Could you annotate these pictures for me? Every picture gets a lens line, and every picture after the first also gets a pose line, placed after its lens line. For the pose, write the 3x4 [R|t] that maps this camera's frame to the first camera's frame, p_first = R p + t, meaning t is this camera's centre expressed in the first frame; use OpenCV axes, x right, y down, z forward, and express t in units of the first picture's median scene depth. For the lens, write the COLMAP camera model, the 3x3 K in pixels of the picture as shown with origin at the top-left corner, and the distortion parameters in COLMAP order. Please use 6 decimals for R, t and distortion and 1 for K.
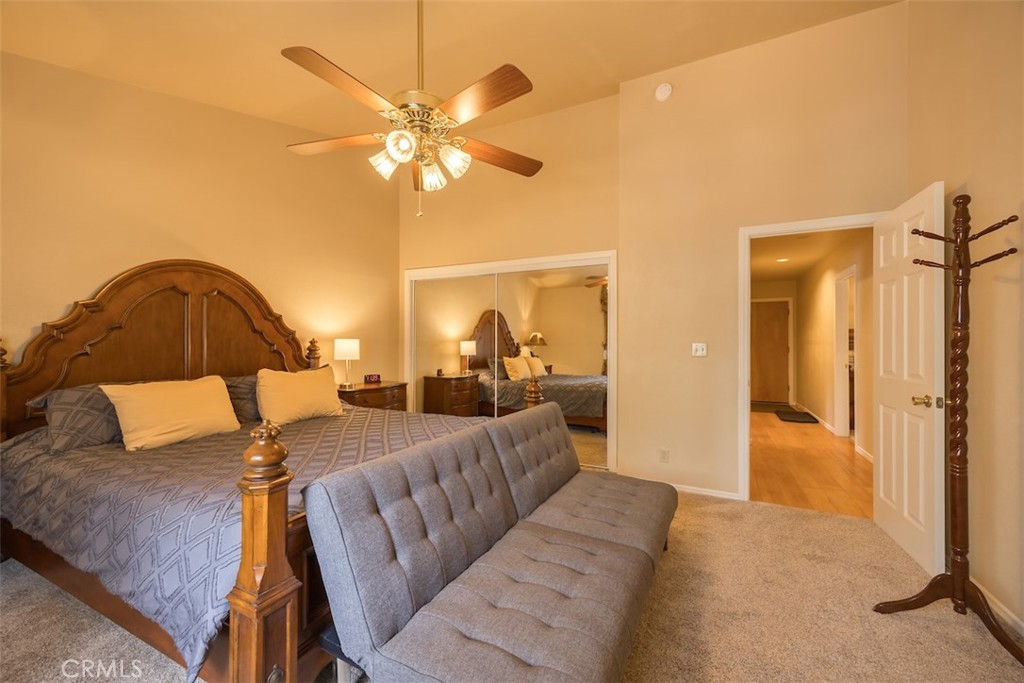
lens RADIAL K [[414.3, 0, 512.0], [0, 414.3, 341.5], [0, 0, 1]] dist [0.000748, 0.000030]
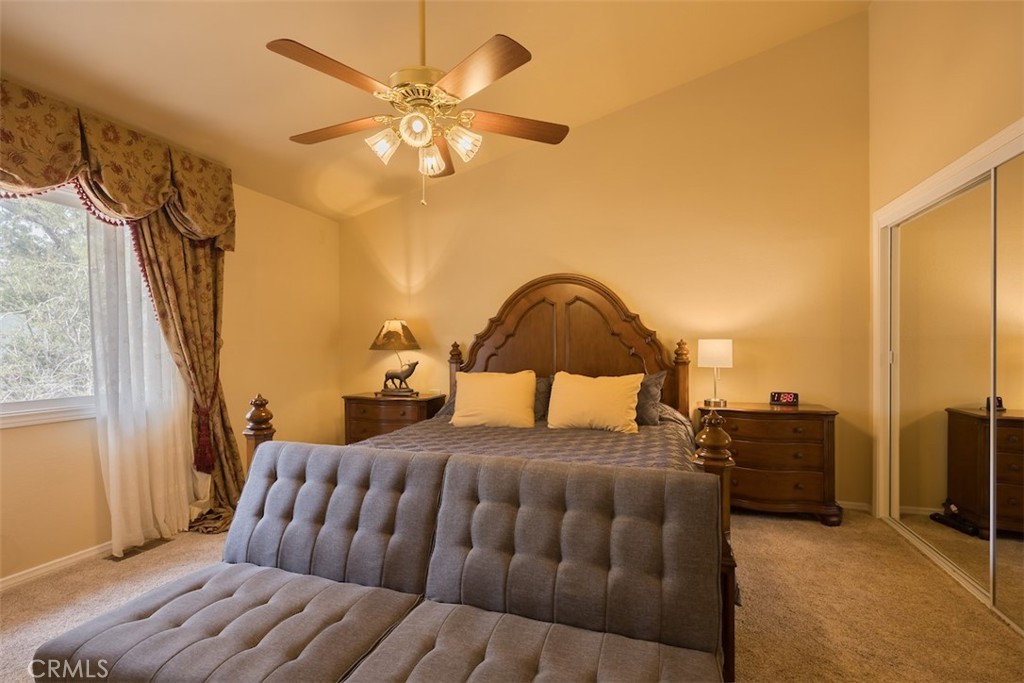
lens RADIAL K [[491.9, 0, 512.0], [0, 491.9, 341.5], [0, 0, 1]] dist [0.002839, 0.000525]
pose [[0.141954, -0.017556, -0.989718, 0.460889], [0.014794, 0.999769, -0.015612, 0.007564], [0.989763, -0.012426, 0.142181, 0.581170]]
